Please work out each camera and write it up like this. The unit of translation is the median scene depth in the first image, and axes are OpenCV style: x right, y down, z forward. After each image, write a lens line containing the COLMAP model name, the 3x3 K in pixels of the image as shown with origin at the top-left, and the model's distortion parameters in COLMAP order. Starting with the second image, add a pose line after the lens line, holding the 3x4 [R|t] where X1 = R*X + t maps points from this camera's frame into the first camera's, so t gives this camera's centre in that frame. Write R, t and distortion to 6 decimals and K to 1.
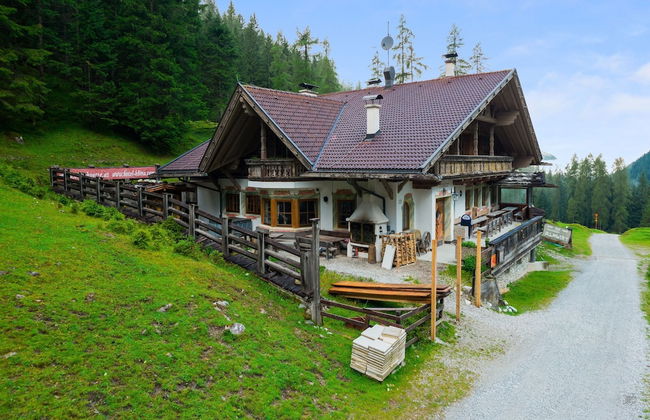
lens RADIAL K [[433.6, 0, 325.0], [0, 433.6, 210.0], [0, 0, 1]] dist [-0.016443, 0.003232]
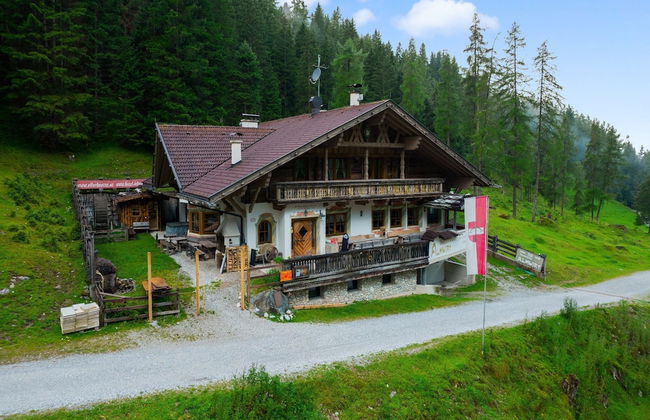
lens RADIAL K [[461.4, 0, 325.0], [0, 461.4, 210.0], [0, 0, 1]] dist [-0.037187, -0.001650]
pose [[0.928127, 0.055784, -0.368060, 0.667388], [-0.052359, 0.998442, 0.019295, -0.065896], [0.368562, 0.001363, 0.929602, -0.099231]]
